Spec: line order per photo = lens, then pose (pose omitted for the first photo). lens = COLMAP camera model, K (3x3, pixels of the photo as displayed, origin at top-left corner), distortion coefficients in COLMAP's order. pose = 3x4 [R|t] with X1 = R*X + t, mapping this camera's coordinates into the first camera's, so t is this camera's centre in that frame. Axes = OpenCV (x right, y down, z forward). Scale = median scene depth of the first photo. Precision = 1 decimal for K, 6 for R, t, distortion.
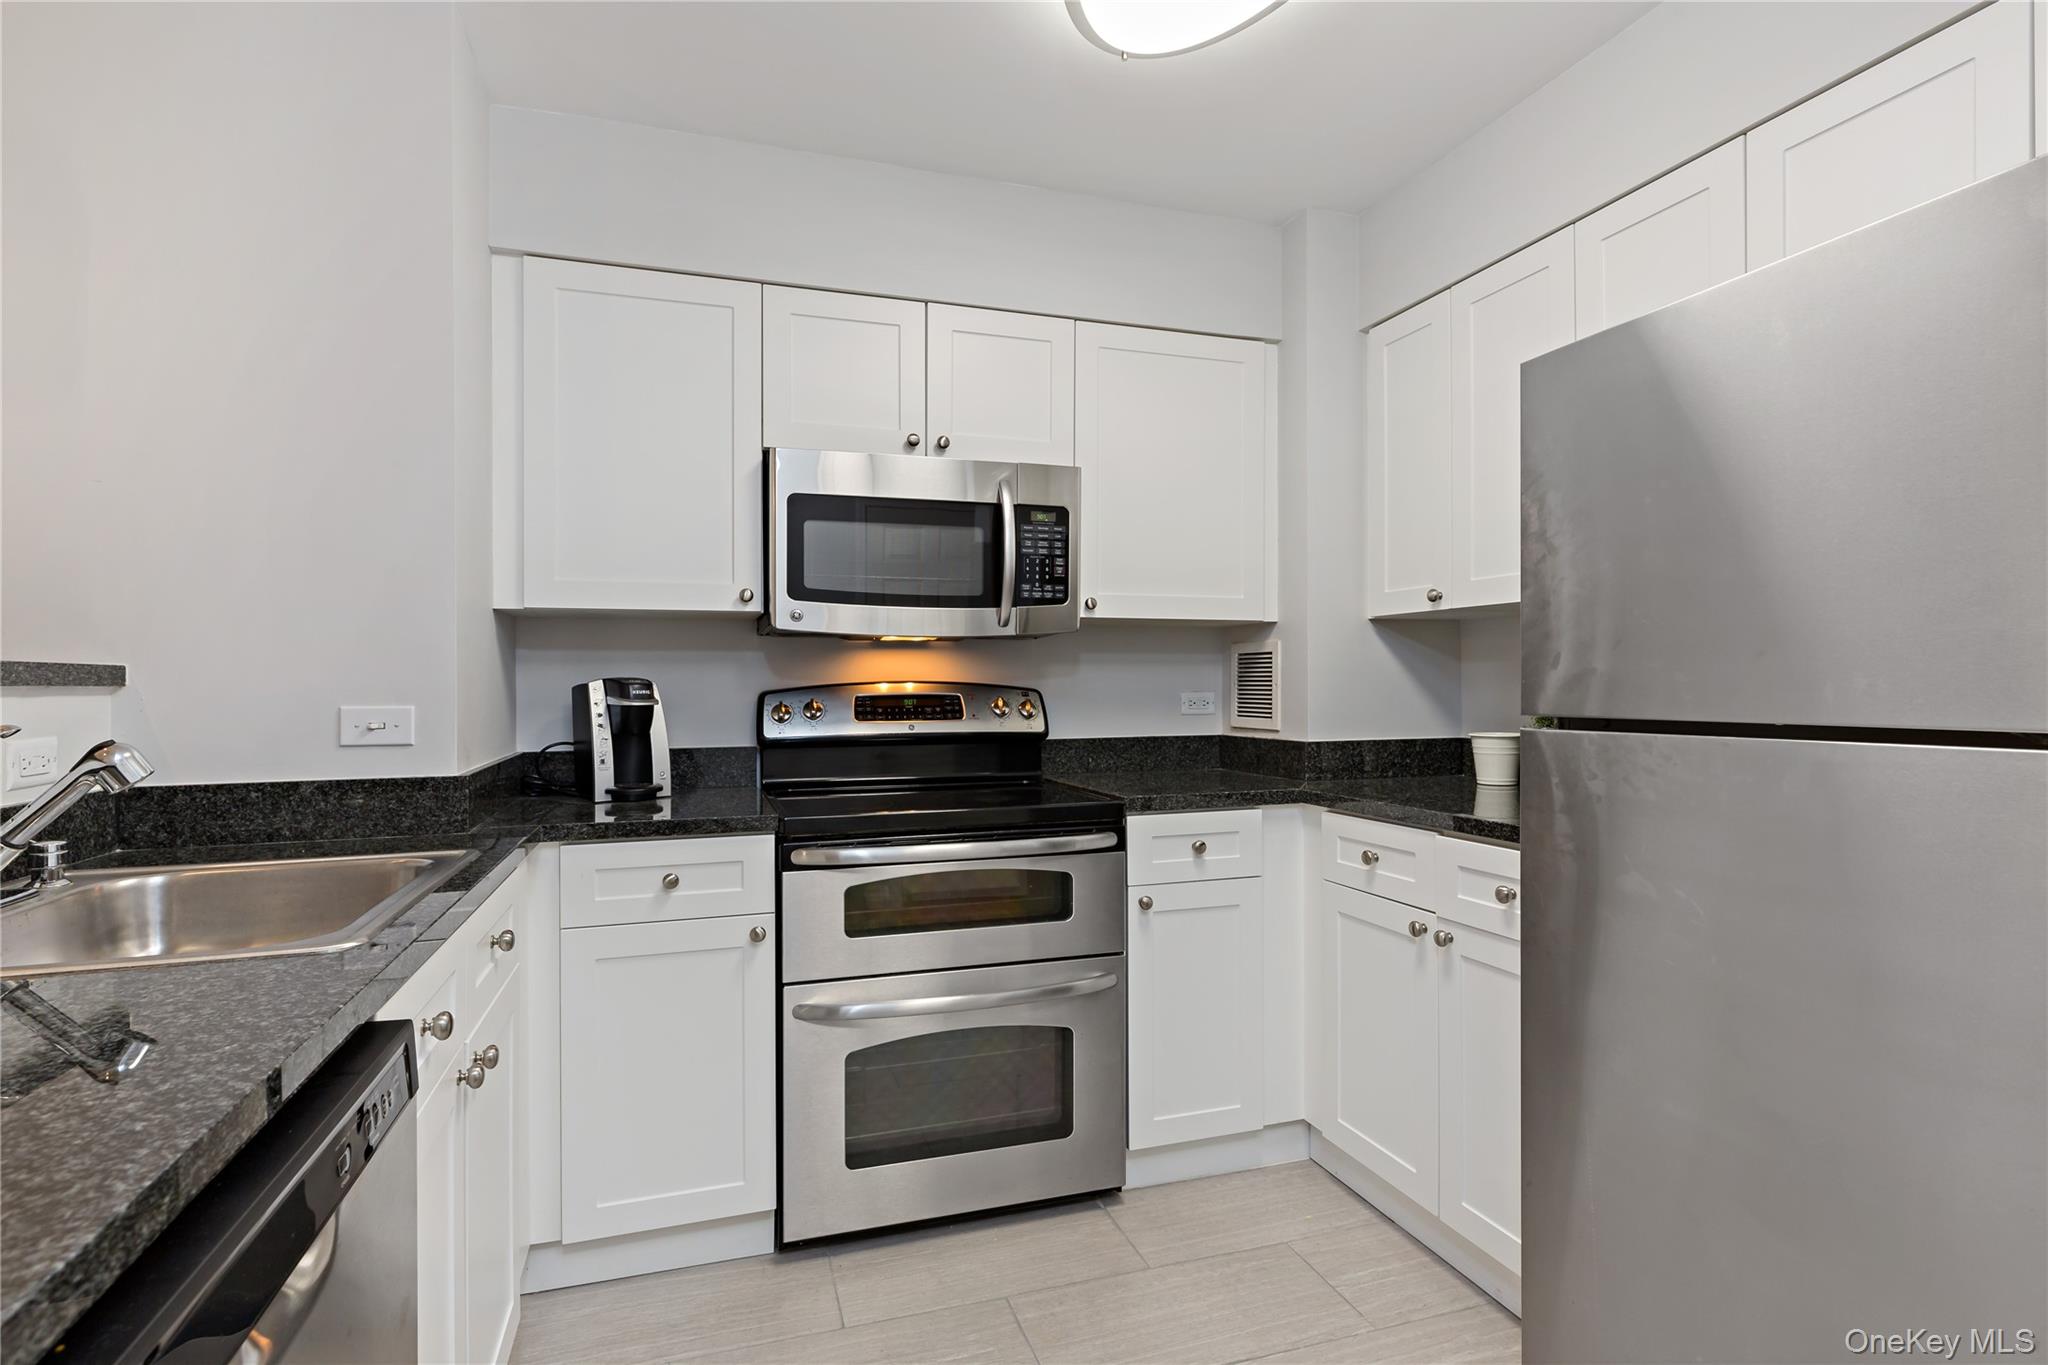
lens RADIAL K [[991.7, 0, 1017.0], [0, 991.7, 696.7], [0, 0, 1]] dist [-0.003896, -0.001673]
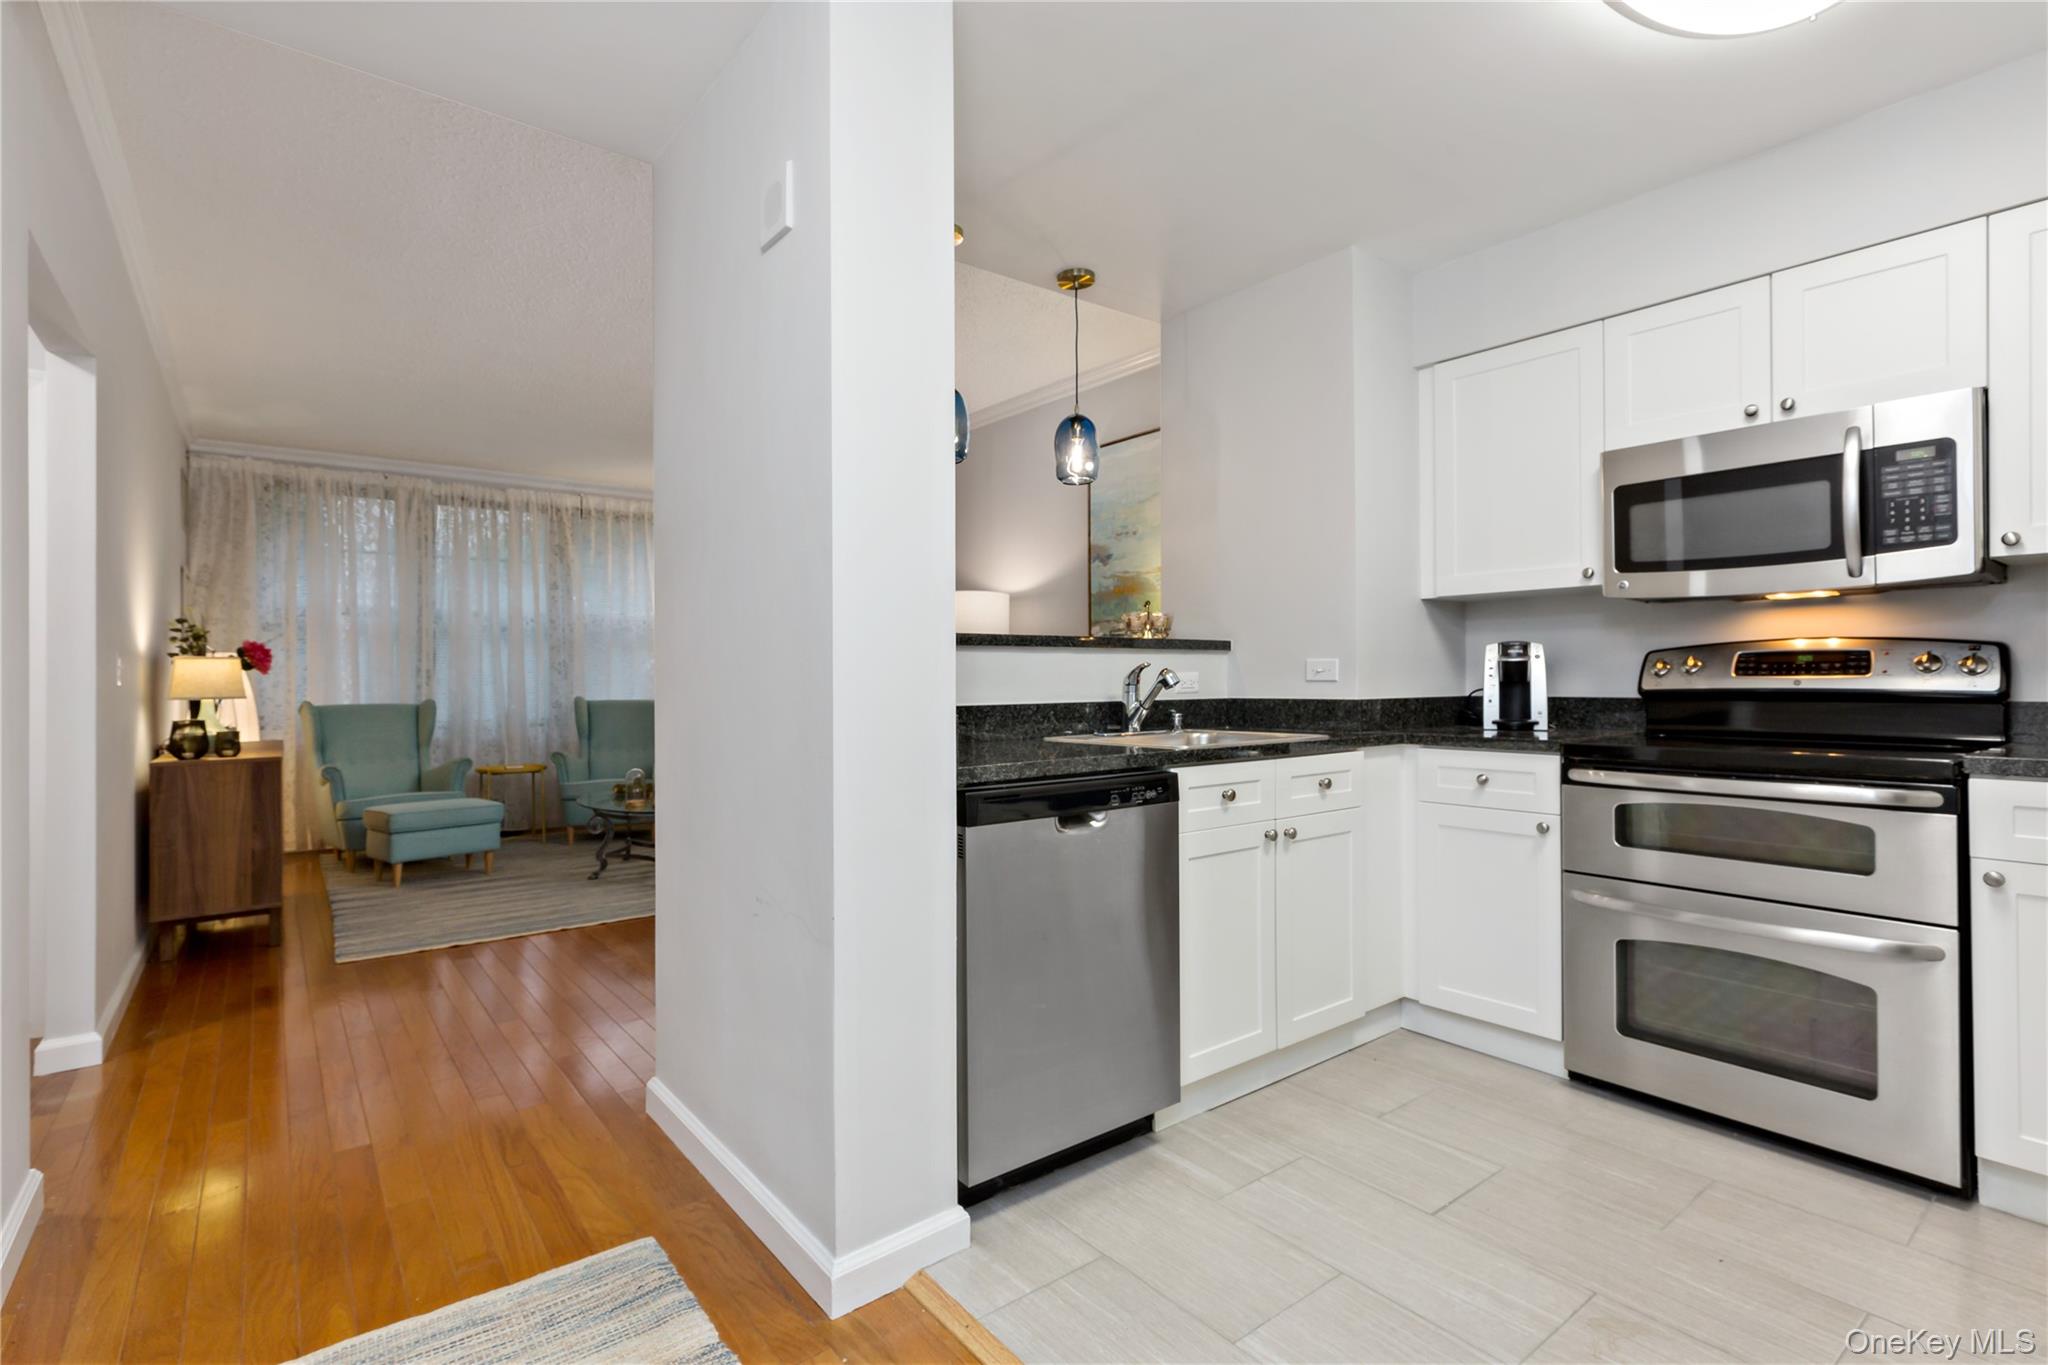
lens RADIAL K [[973.8, 0, 1015.6], [0, 973.8, 684.8], [0, 0, 1]] dist [-0.005439, 0.002418]
pose [[0.343048, 0.011108, -0.939252, 0.635668], [-0.003618, 0.999938, 0.010504, 0.029580], [0.939311, -0.000205, 0.343067, -0.108198]]
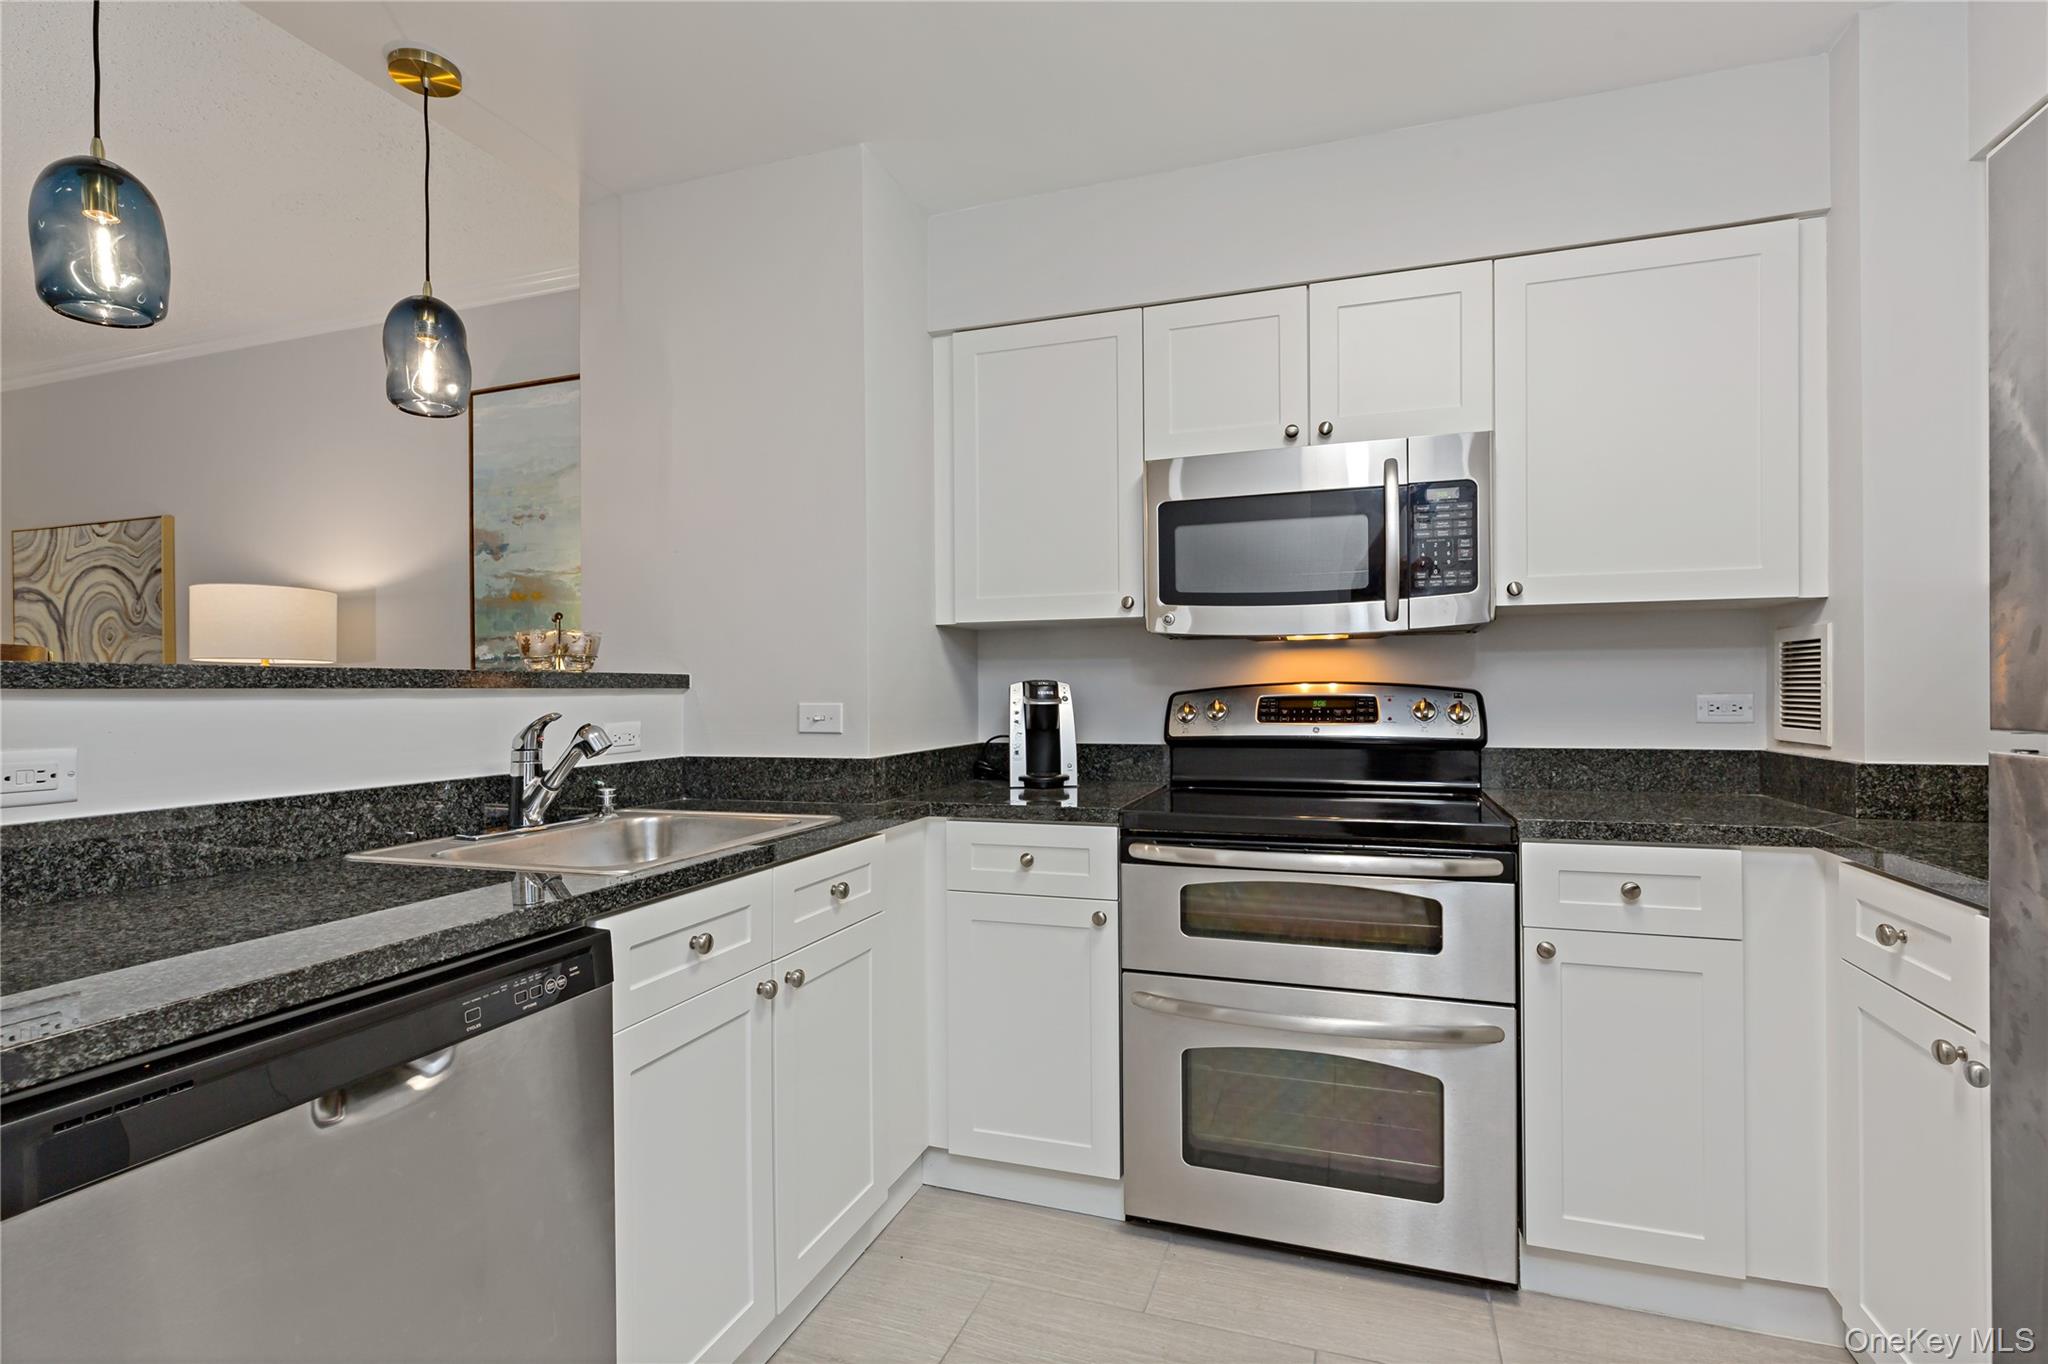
lens RADIAL K [[973.8, 0, 1027.1], [0, 973.8, 693.6], [0, 0, 1]] dist [-0.005439, 0.002418]
pose [[0.798162, 0.002562, -0.602438, 0.271169], [-0.003293, 0.999995, -0.000111, -0.003456], [0.602434, 0.002073, 0.798166, 0.095255]]
